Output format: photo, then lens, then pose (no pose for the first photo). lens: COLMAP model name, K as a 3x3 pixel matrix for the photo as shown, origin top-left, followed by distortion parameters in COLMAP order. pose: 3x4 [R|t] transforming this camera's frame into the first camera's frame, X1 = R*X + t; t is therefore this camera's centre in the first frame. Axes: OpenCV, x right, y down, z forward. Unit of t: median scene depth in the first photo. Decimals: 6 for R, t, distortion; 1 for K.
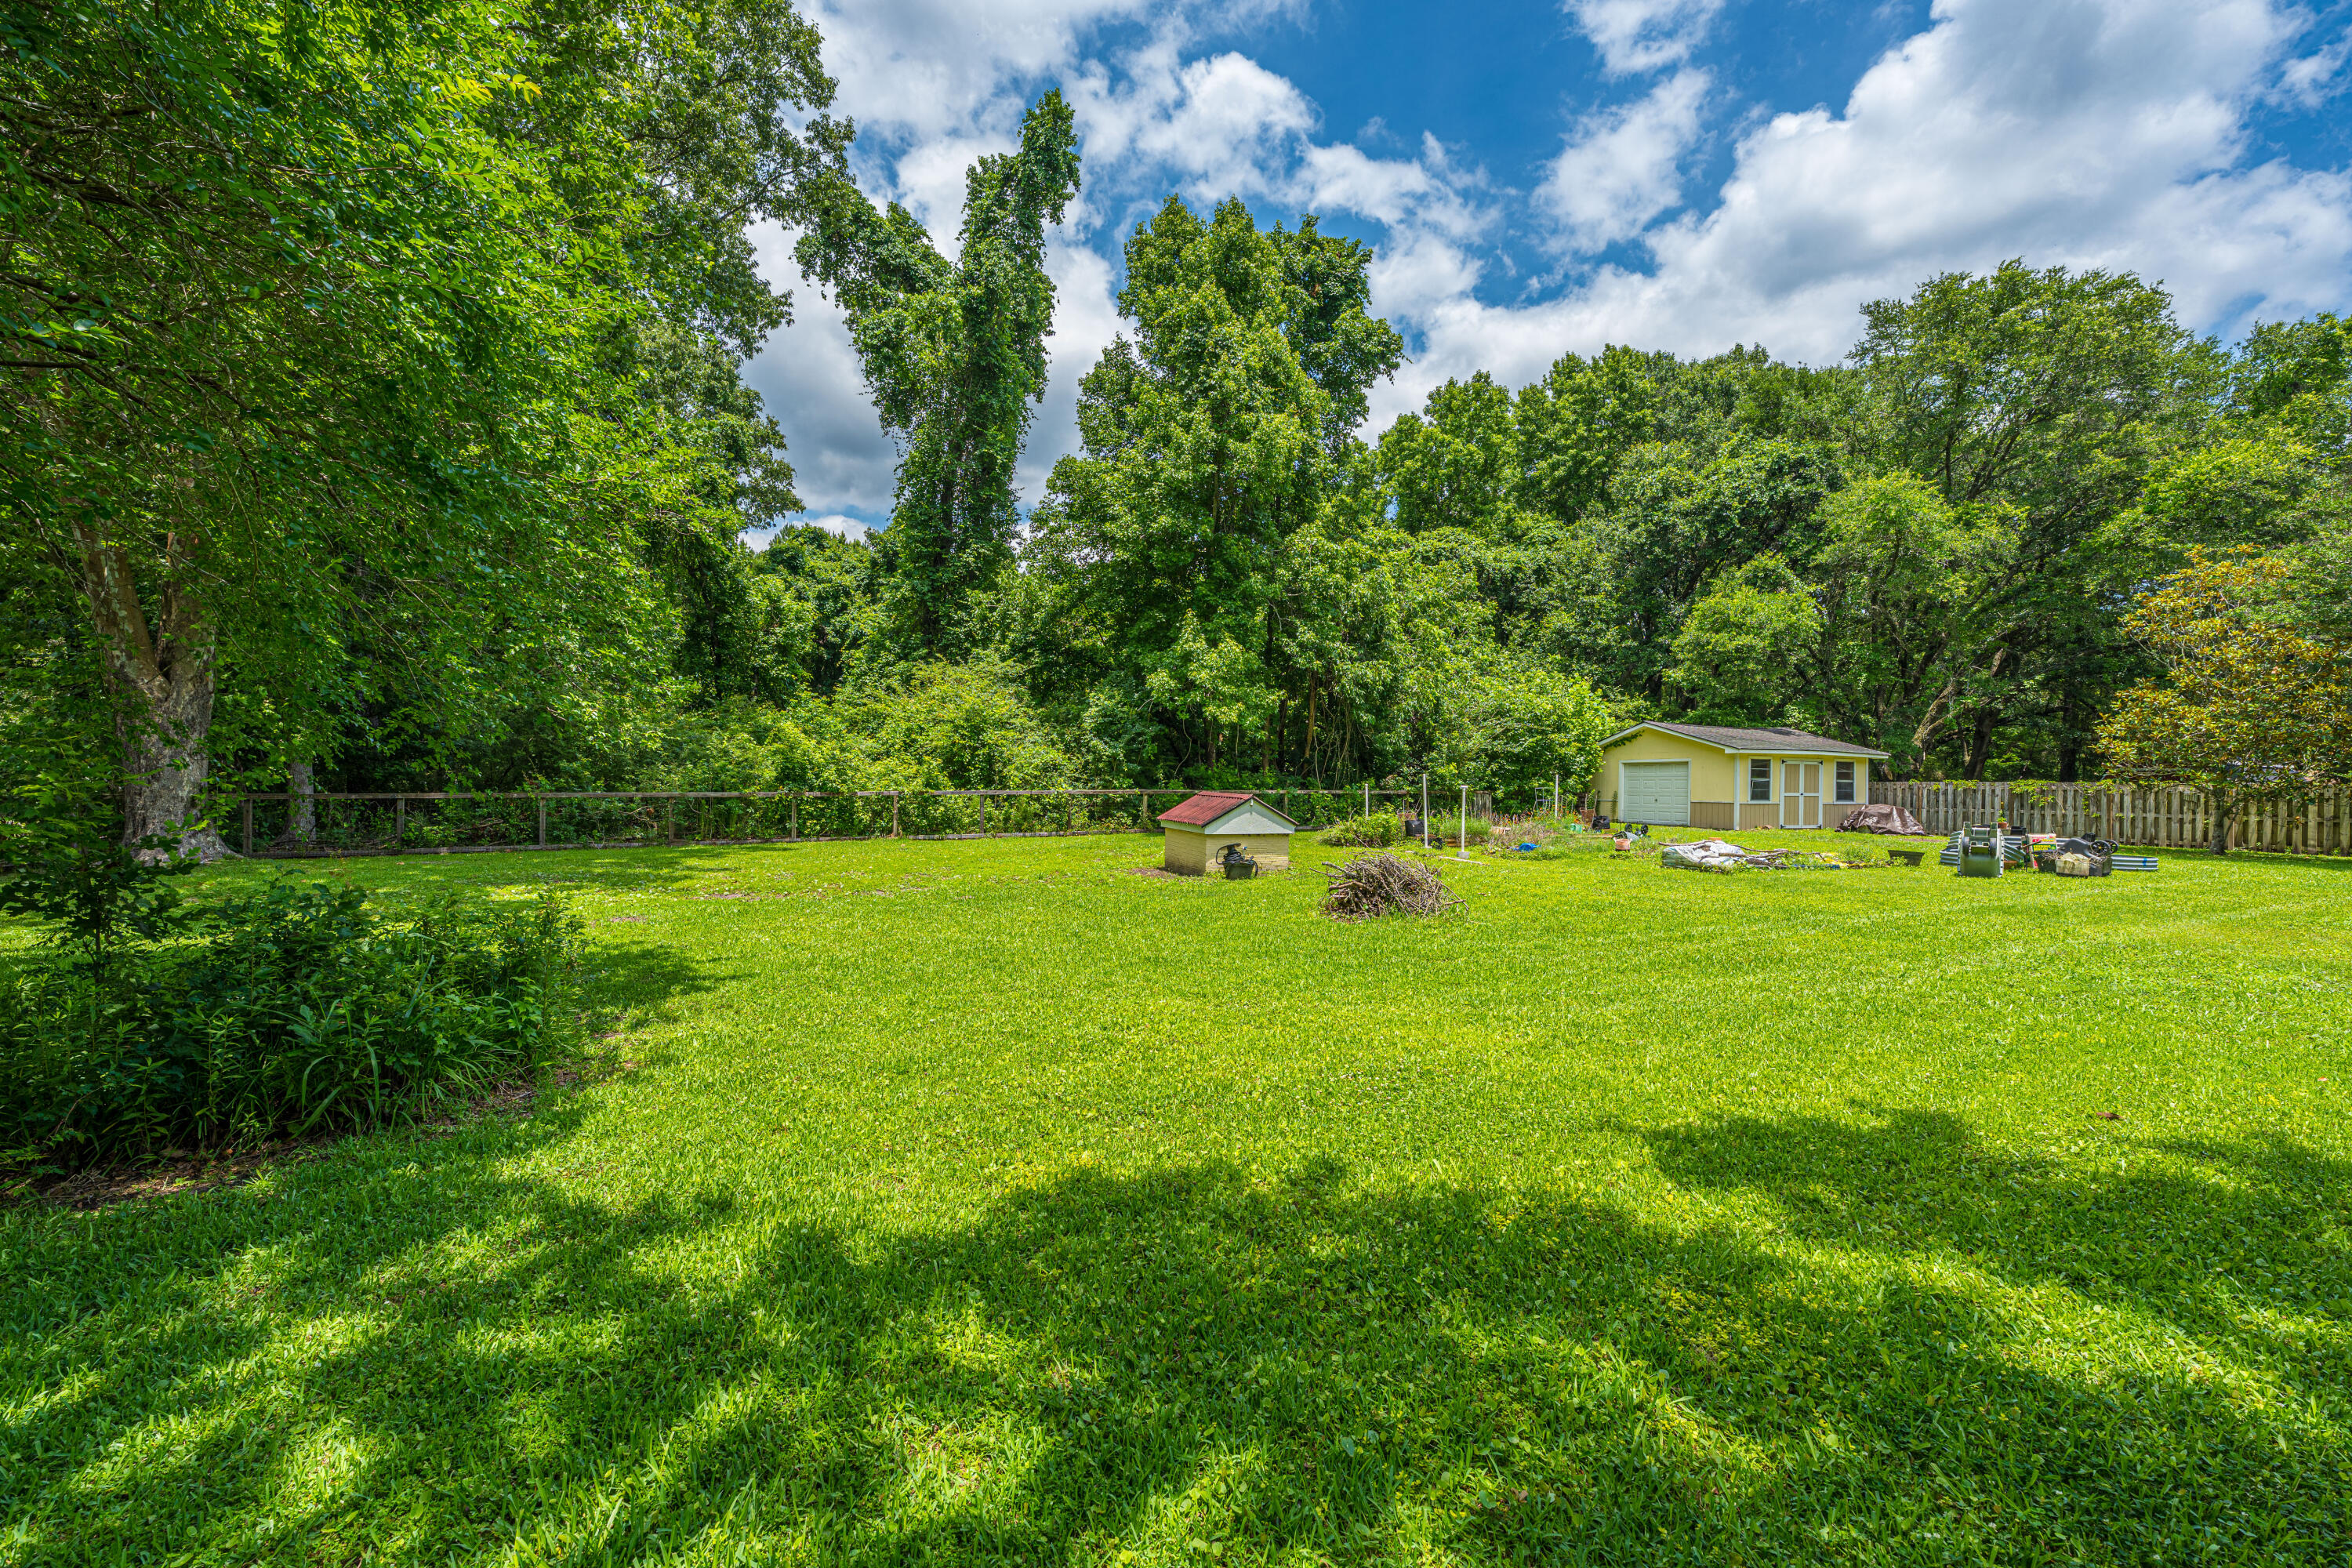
lens RADIAL K [[955.7, 0, 1185.8], [0, 955.7, 770.7], [0, 0, 1]] dist [-0.002682, 0.000414]
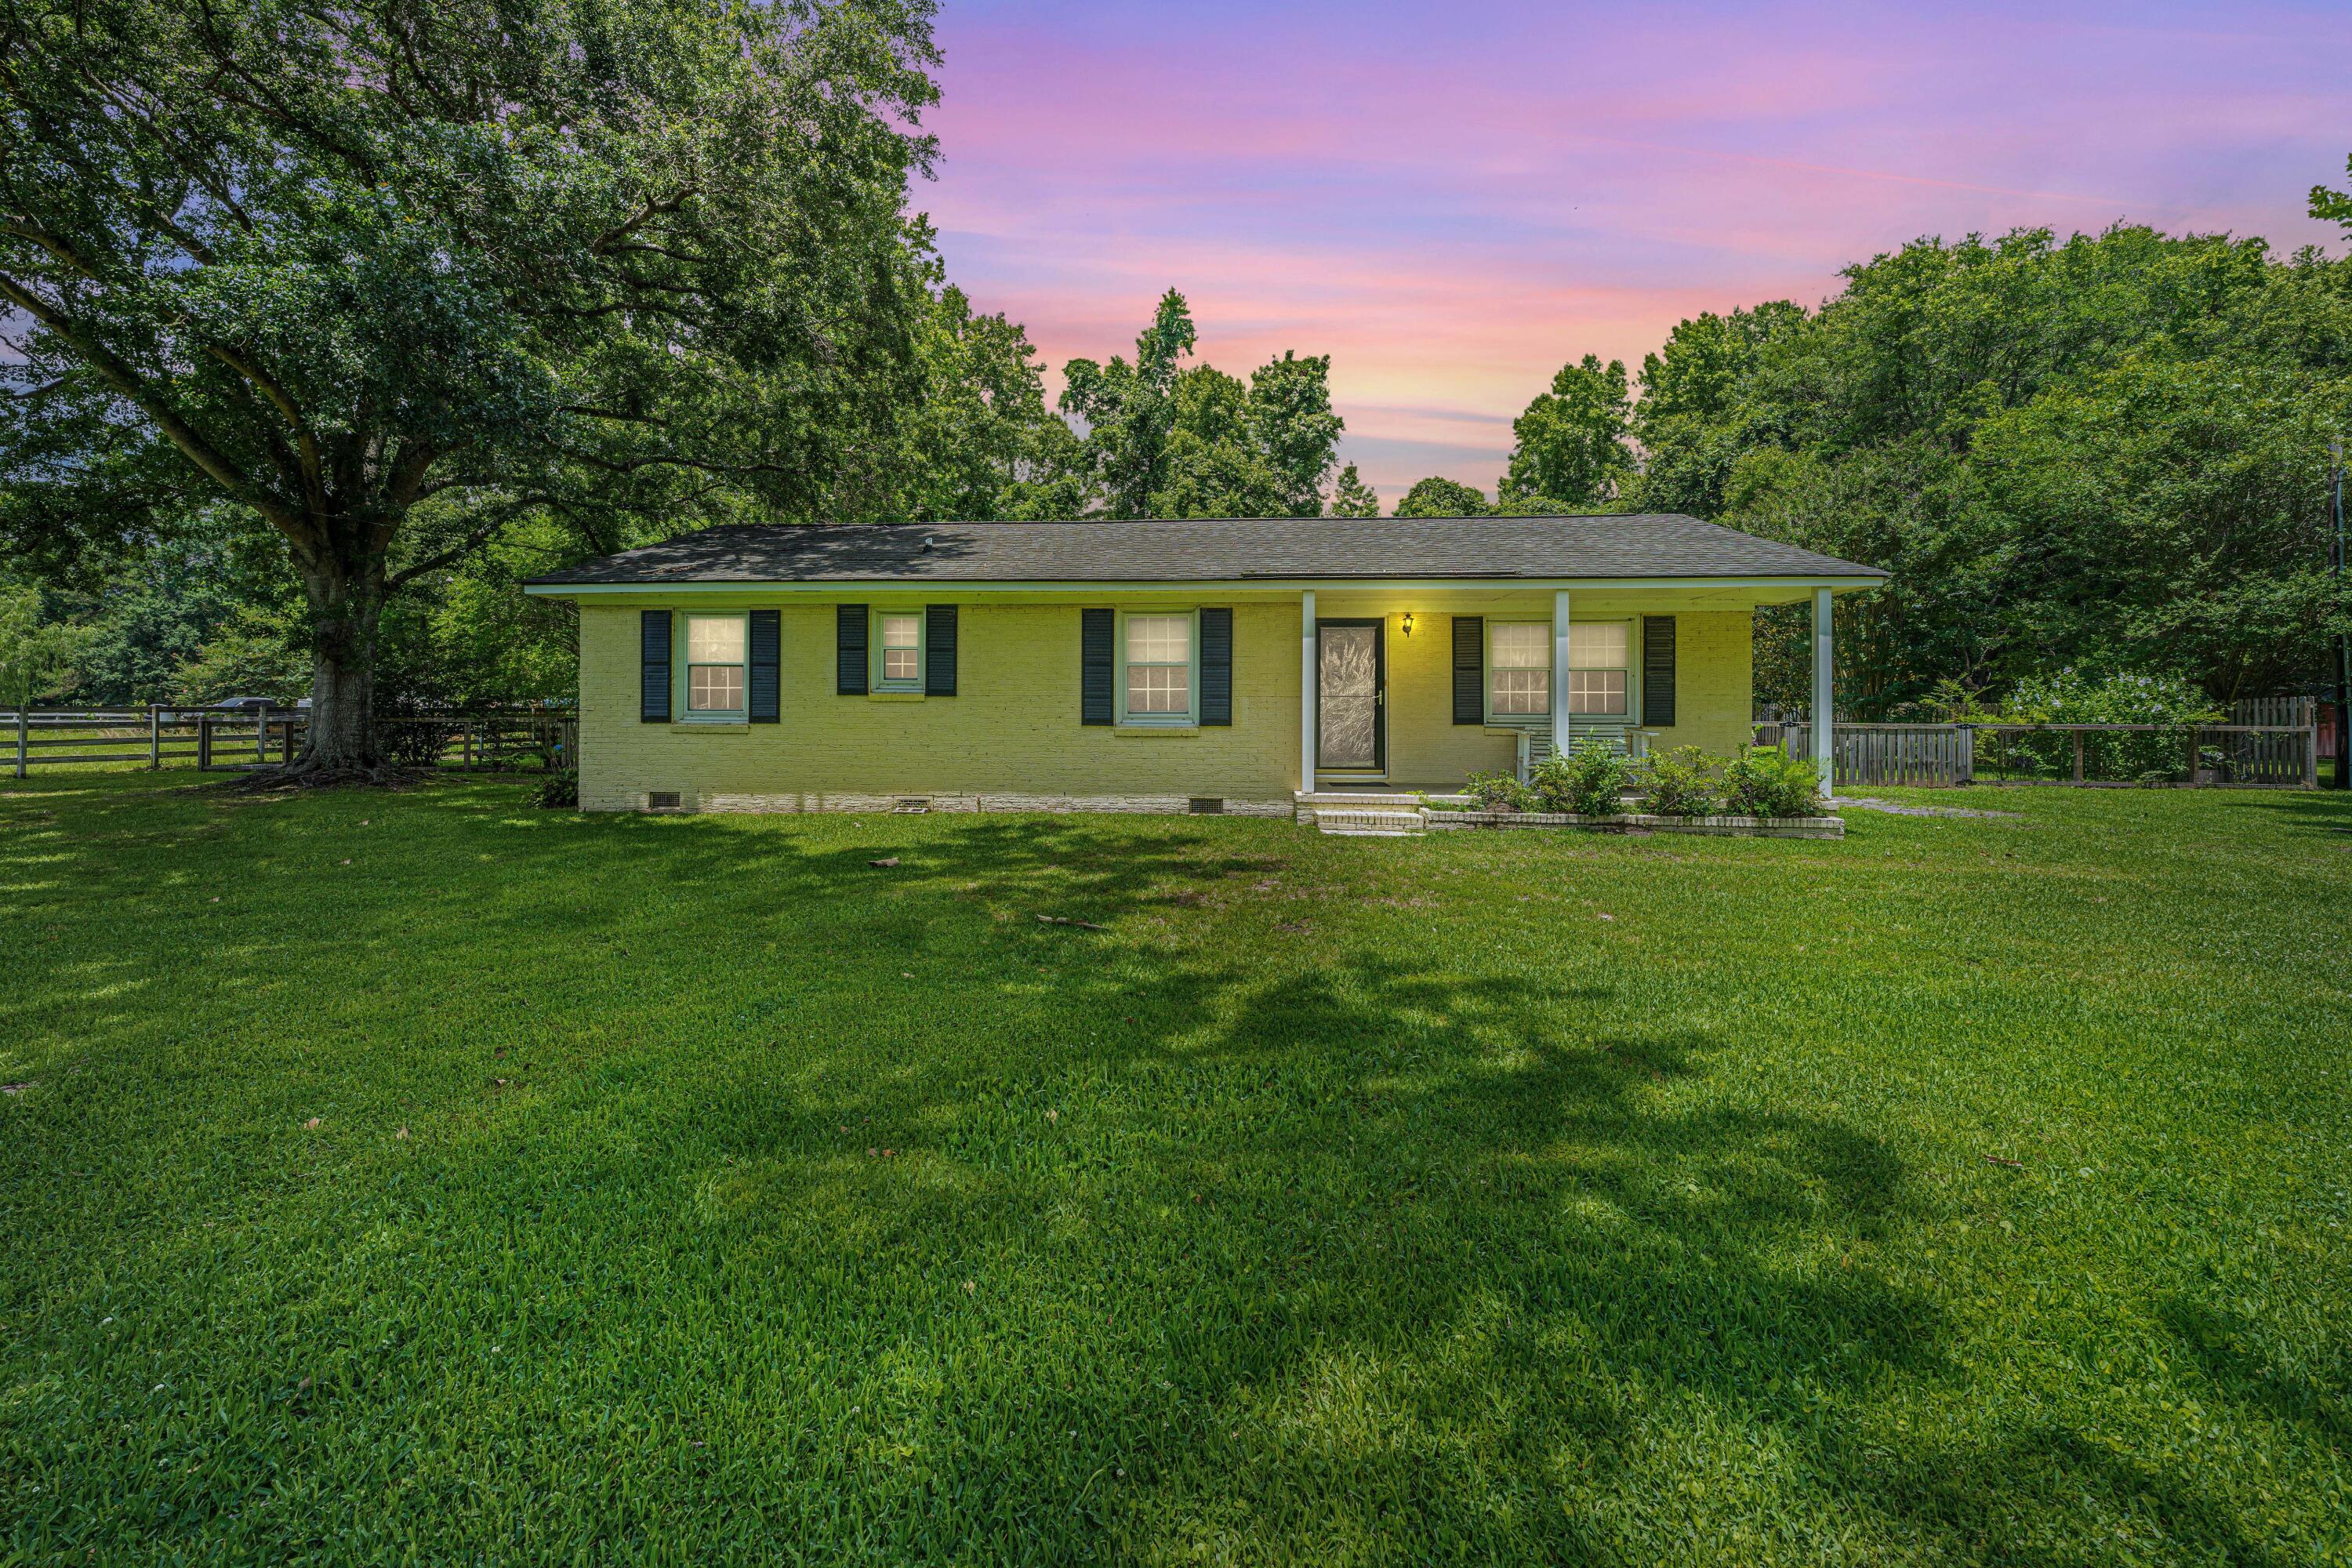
lens RADIAL K [[955.7, 0, 1141.5], [0, 955.7, 698.4], [0, 0, 1]] dist [-0.002682, 0.000414]
pose [[0.845676, -0.007818, -0.533640, 0.736196], [0.010586, 0.999942, 0.002127, -0.002906], [0.533592, -0.007447, 0.845709, -0.473933]]
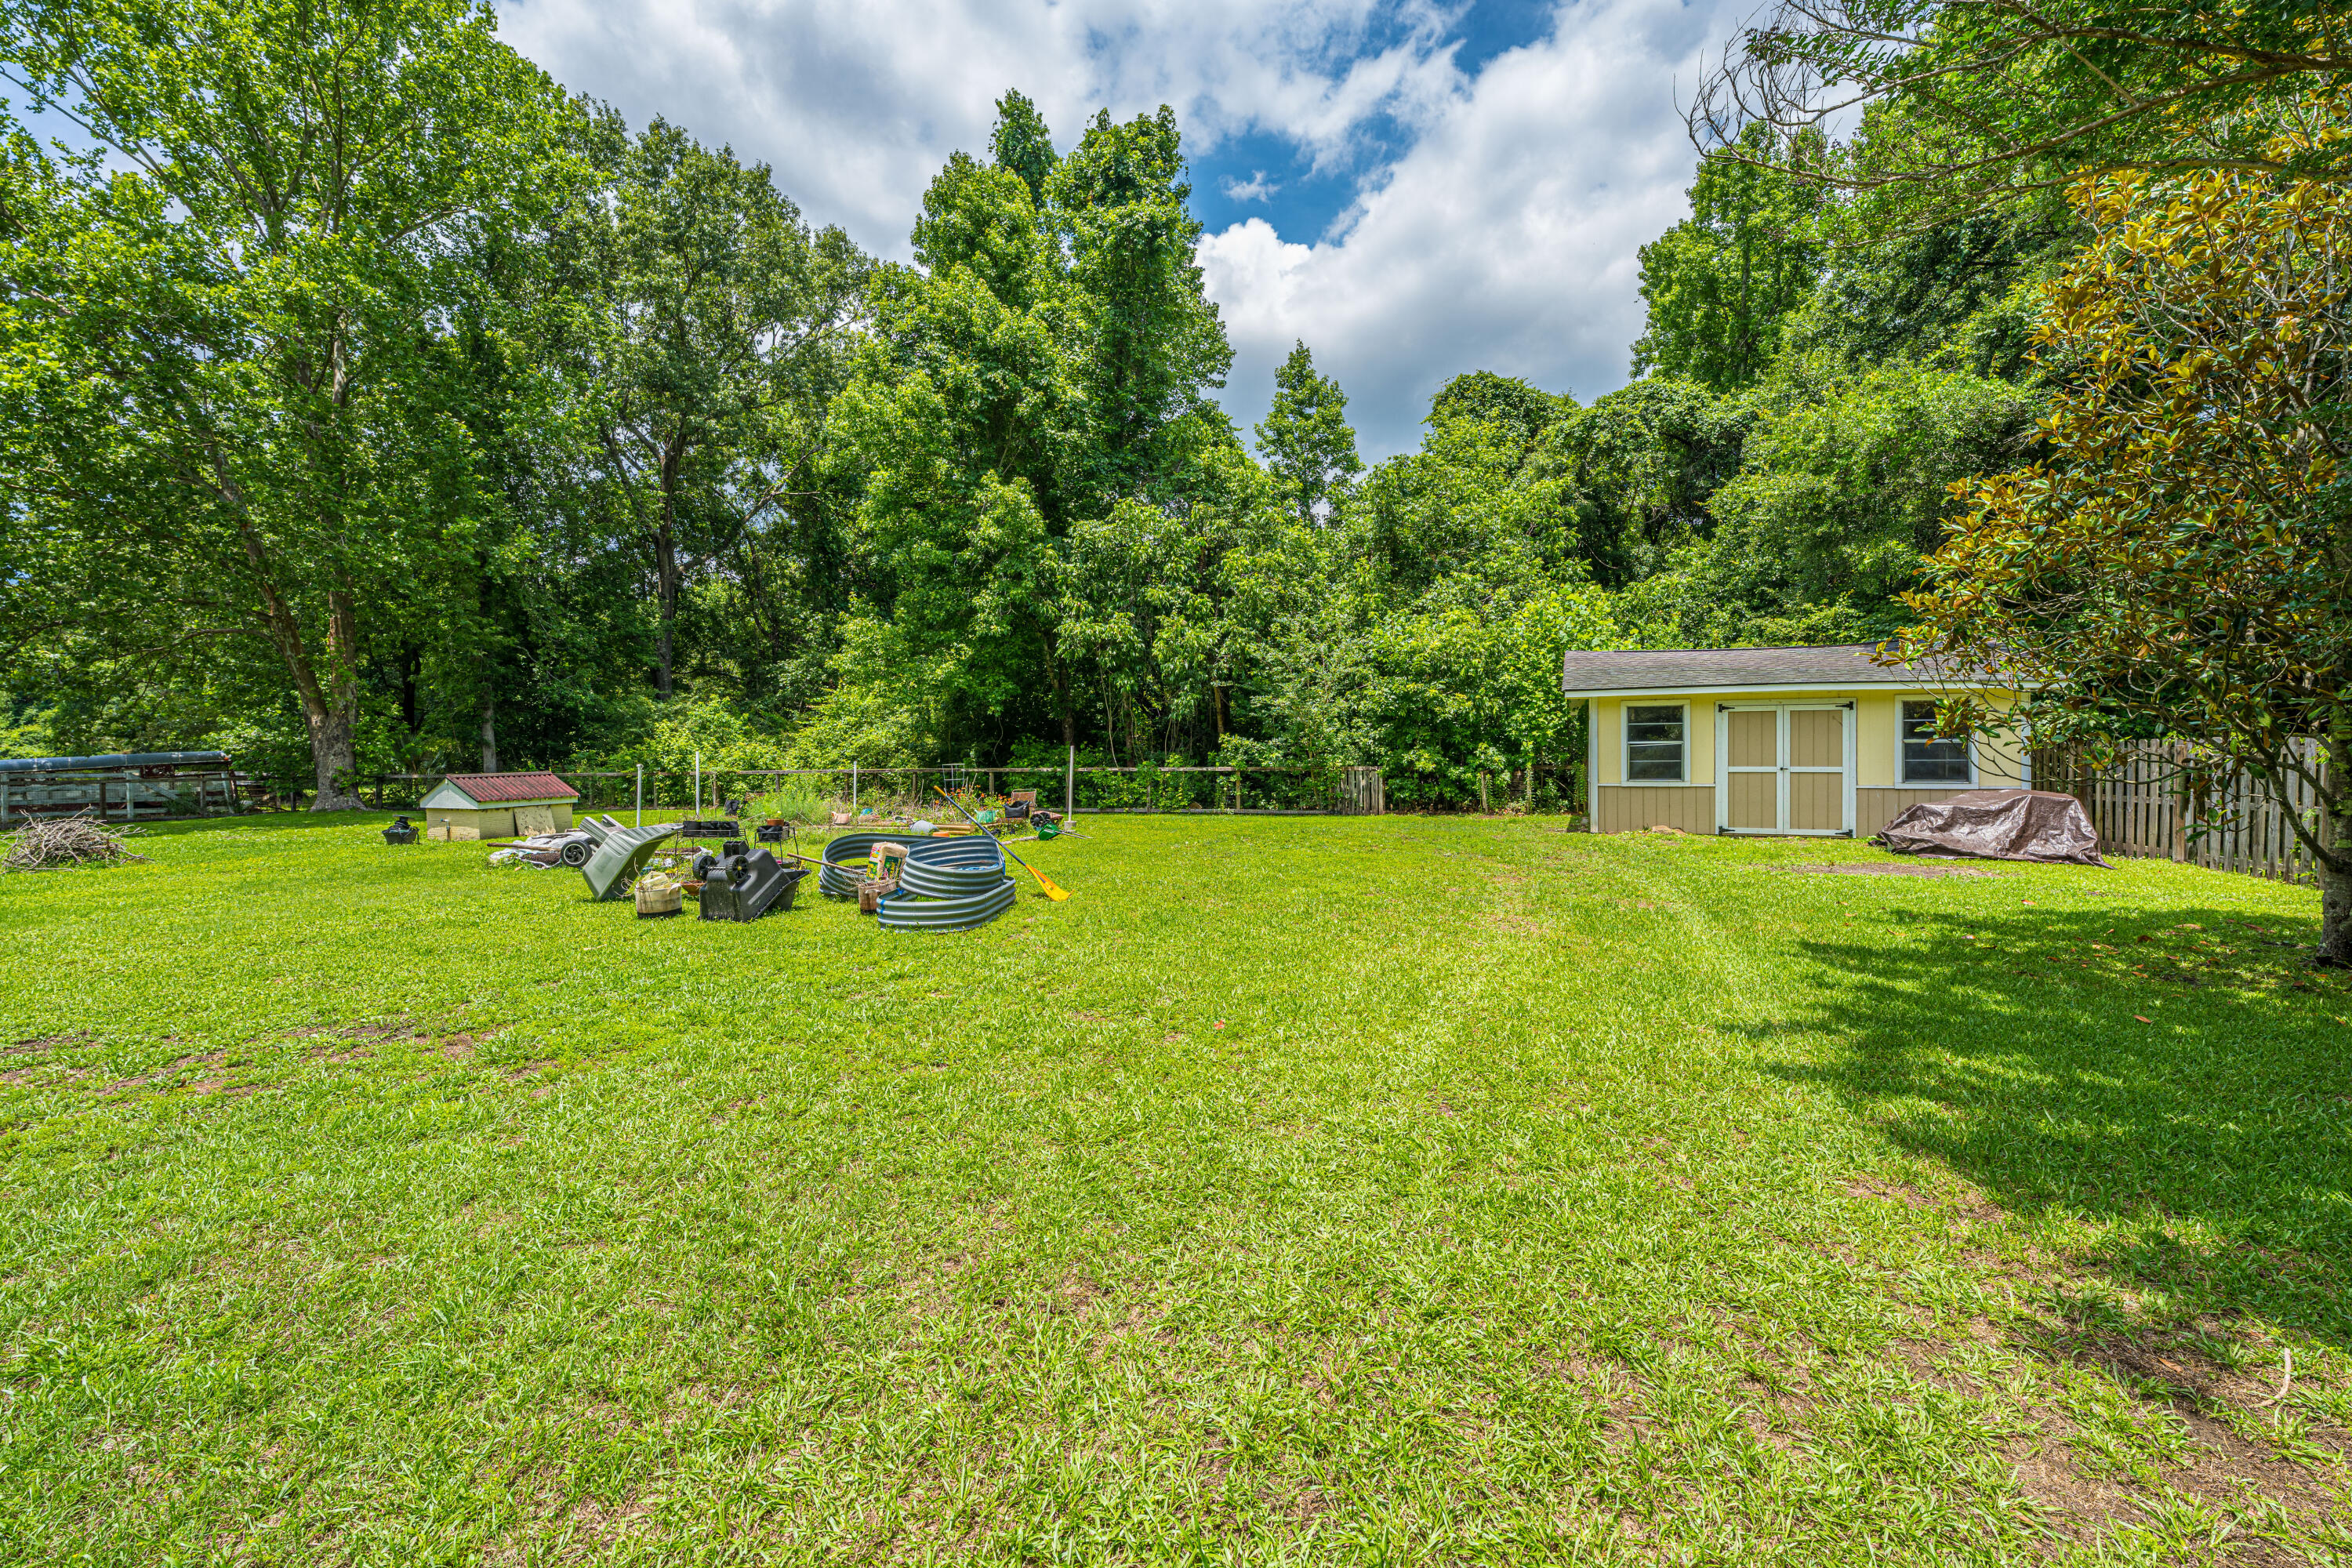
lens RADIAL K [[955.7, 0, 1197.4], [0, 955.7, 757.3], [0, 0, 1]] dist [-0.002682, 0.000414]
pose [[0.728751, -0.013385, -0.684648, 0.743358], [0.021794, 0.999756, 0.003653, 0.009531], [0.684432, -0.017584, 0.728864, 0.393725]]
